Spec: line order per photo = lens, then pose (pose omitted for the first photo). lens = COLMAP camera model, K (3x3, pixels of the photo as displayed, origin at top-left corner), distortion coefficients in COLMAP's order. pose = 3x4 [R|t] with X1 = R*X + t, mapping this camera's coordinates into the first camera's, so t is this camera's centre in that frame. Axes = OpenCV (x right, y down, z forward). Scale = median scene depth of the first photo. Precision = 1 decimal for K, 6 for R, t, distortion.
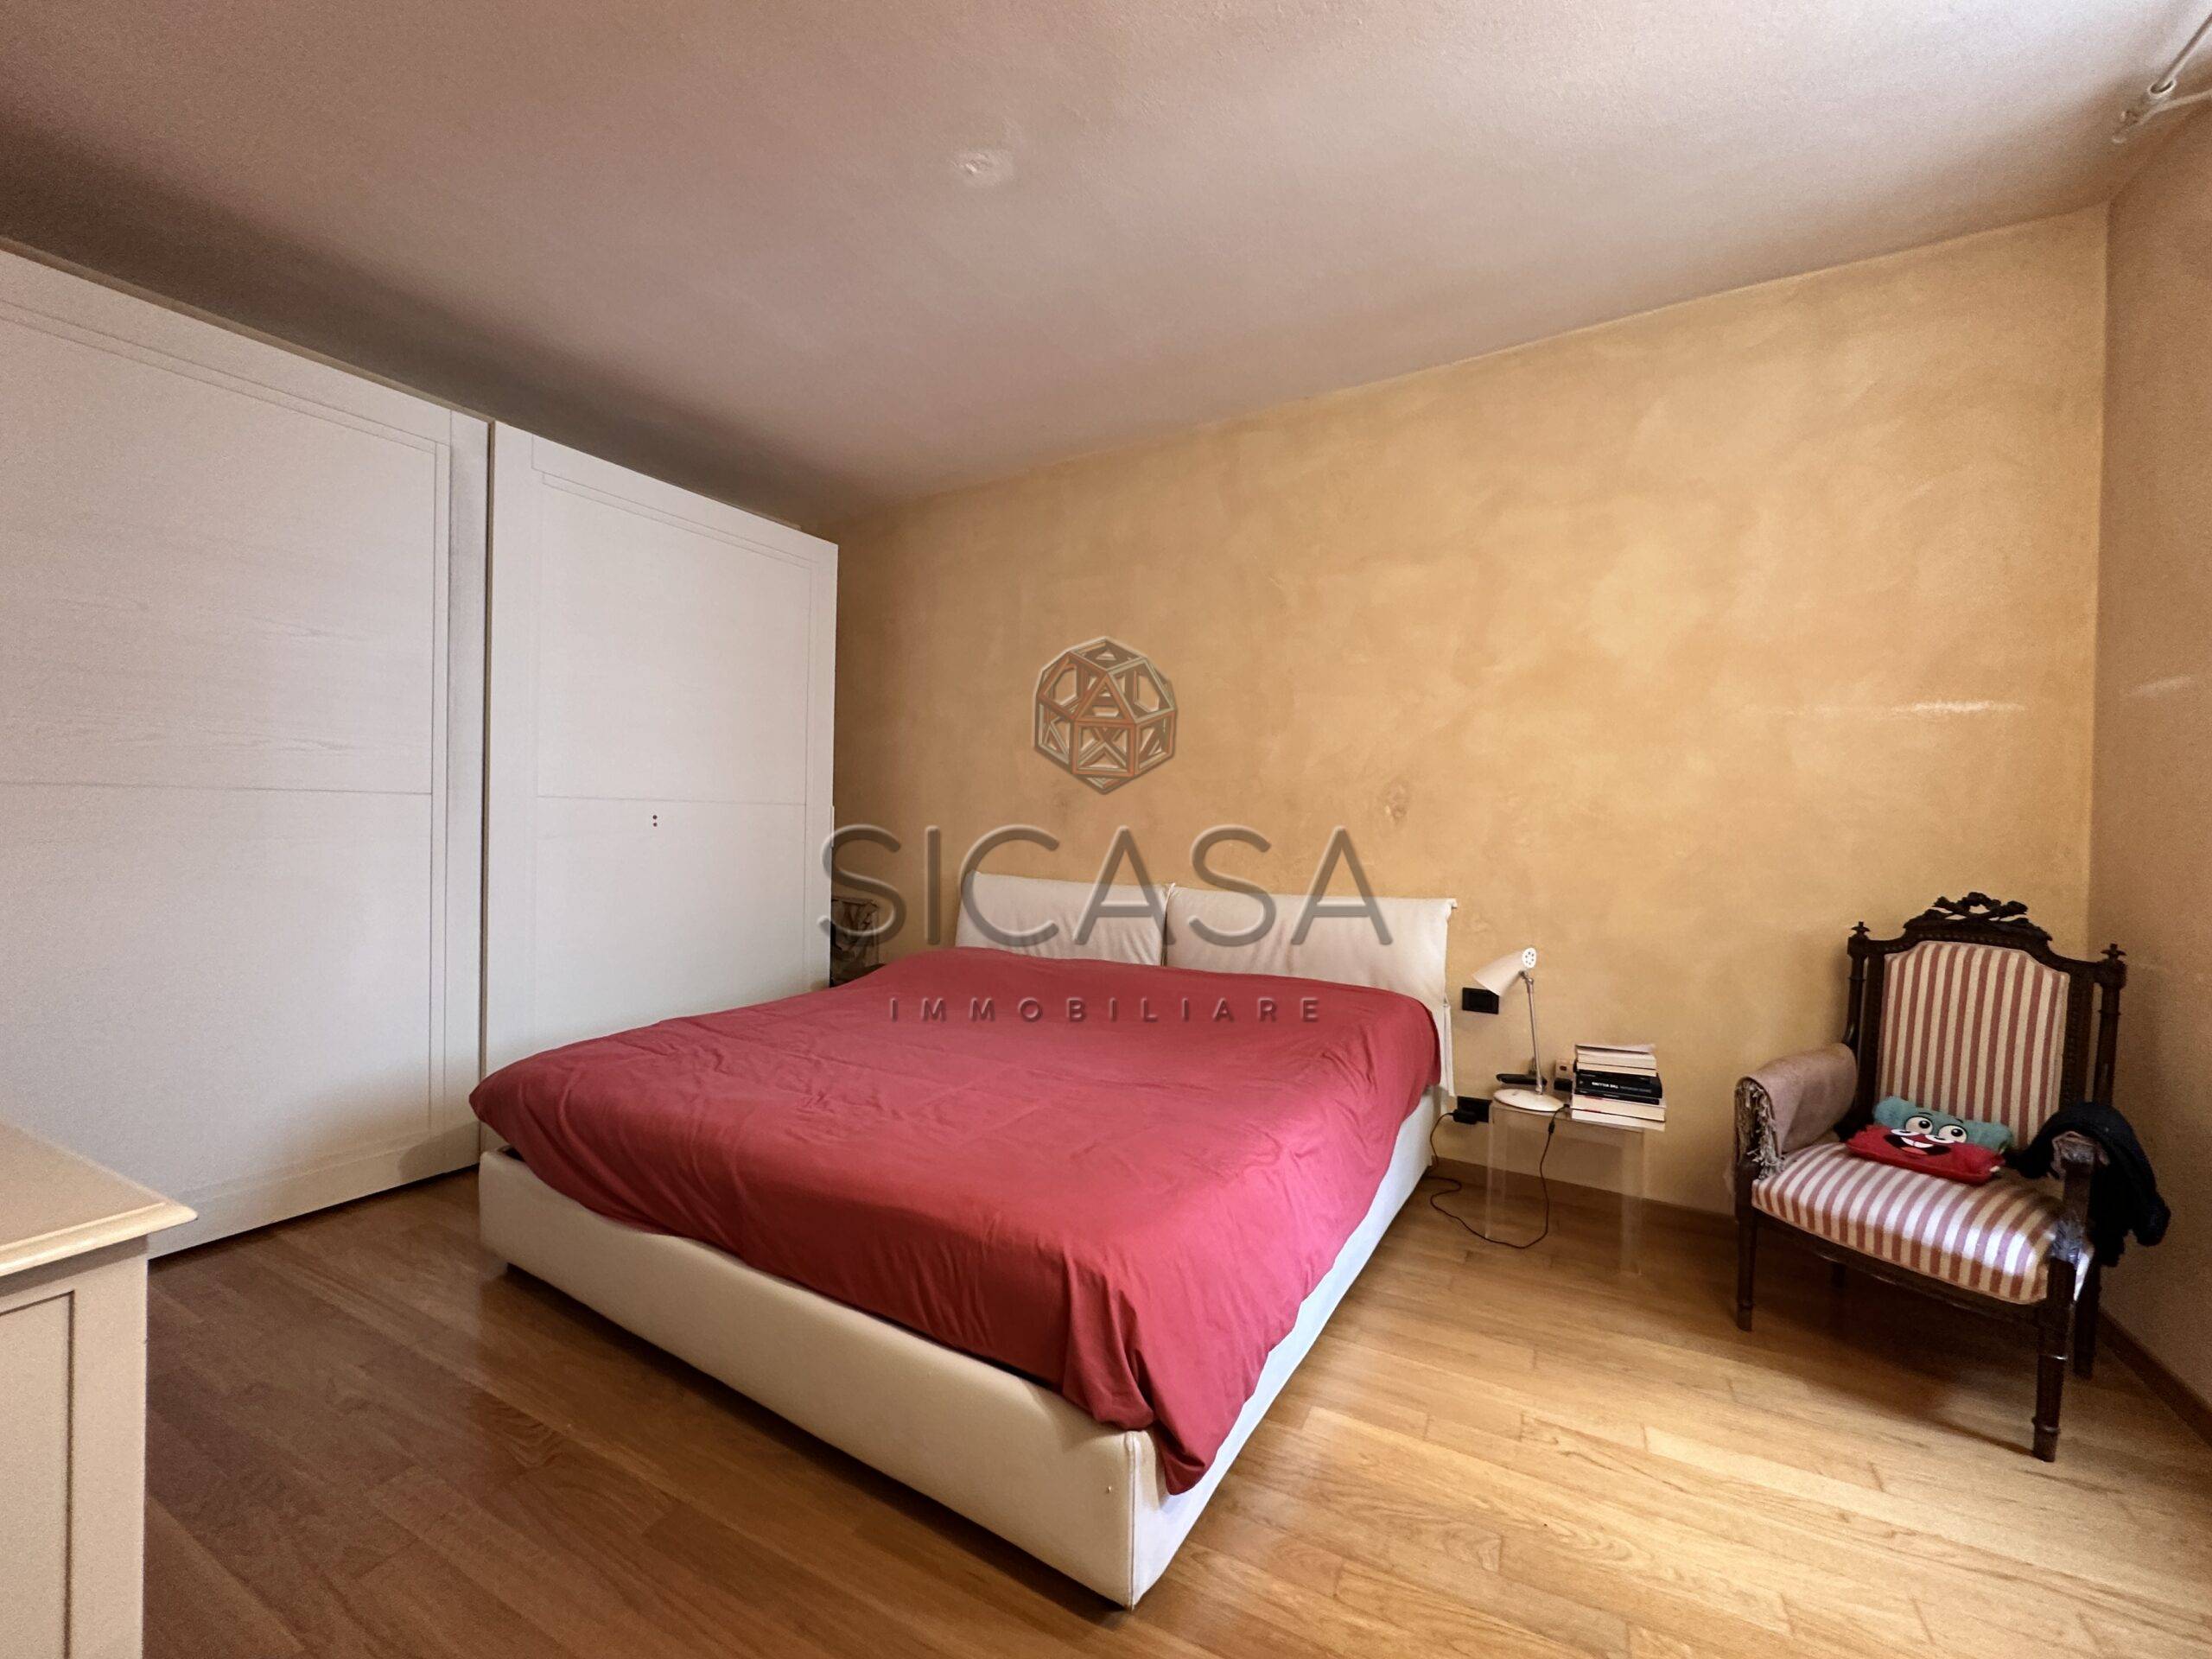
lens RADIAL K [[878.1, 0, 1089.0], [0, 878.1, 816.7], [0, 0, 1]] dist [-0.009172, 0.001296]
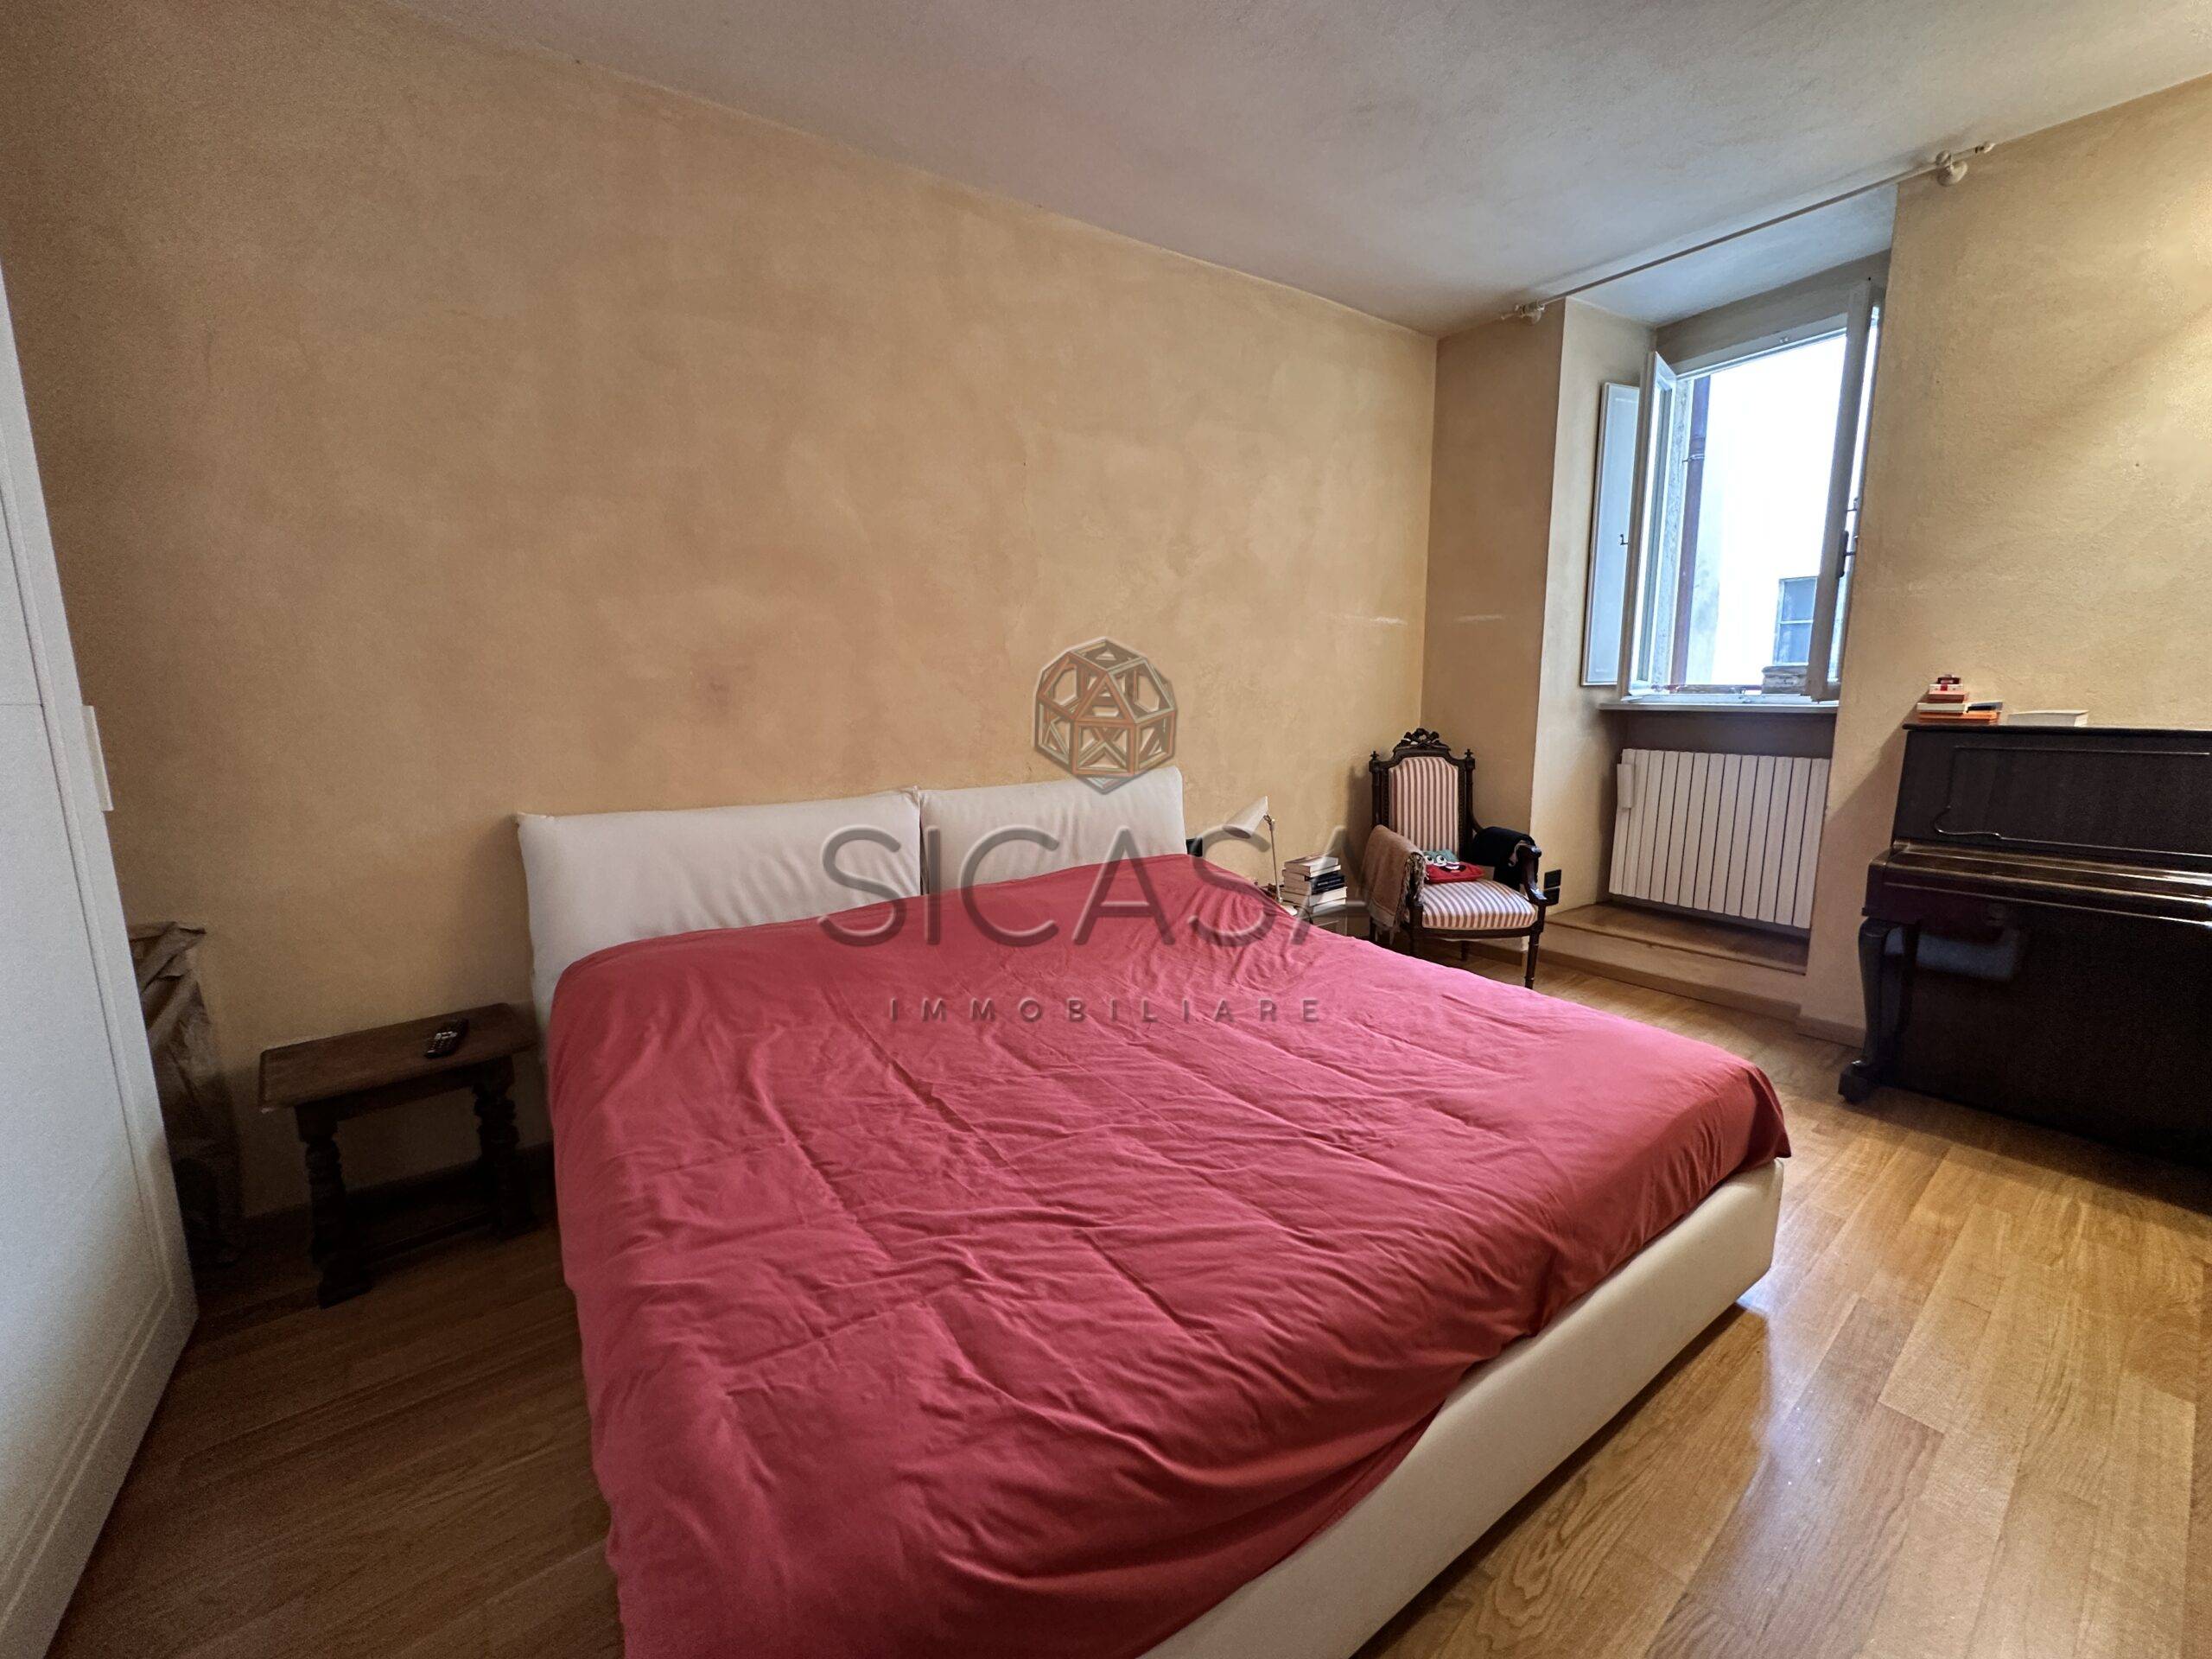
lens RADIAL K [[878.1, 0, 1104.0], [0, 878.1, 823.8], [0, 0, 1]] dist [-0.009172, 0.001296]
pose [[0.407951, -0.156889, 0.899423, -0.905261], [0.019511, 0.986398, 0.163211, -0.026584], [-0.912795, -0.049033, 0.405463, 0.852039]]
